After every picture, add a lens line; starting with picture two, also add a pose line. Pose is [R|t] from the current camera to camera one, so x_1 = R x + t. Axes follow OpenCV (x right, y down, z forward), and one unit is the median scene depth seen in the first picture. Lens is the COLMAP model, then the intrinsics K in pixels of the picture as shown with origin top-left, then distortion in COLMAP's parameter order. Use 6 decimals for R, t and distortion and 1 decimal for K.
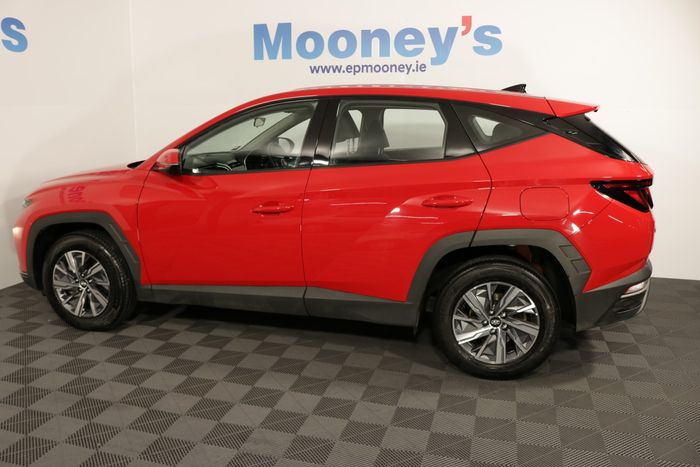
lens RADIAL K [[577.5, 0, 348.8], [0, 577.5, 234.5], [0, 0, 1]] dist [-0.149214, 0.100156]
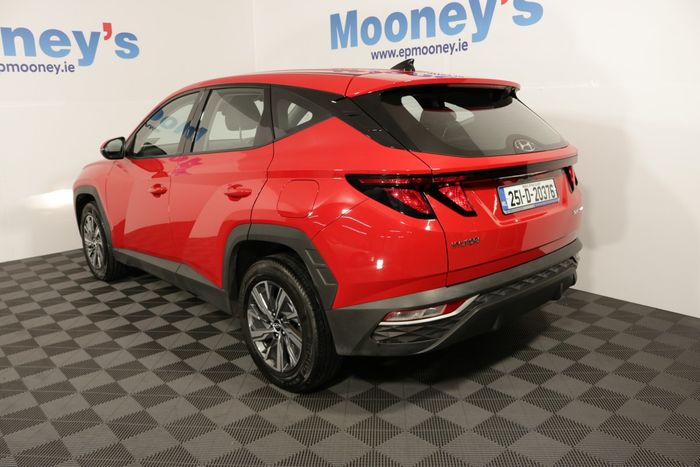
lens RADIAL K [[577.5, 0, 351.4], [0, 577.5, 239.2], [0, 0, 1]] dist [-0.149214, 0.100156]
pose [[0.838510, 0.099375, -0.535748, 0.484238], [-0.085134, 0.995047, 0.051325, -0.024095], [0.538194, 0.002574, 0.842817, 0.165276]]
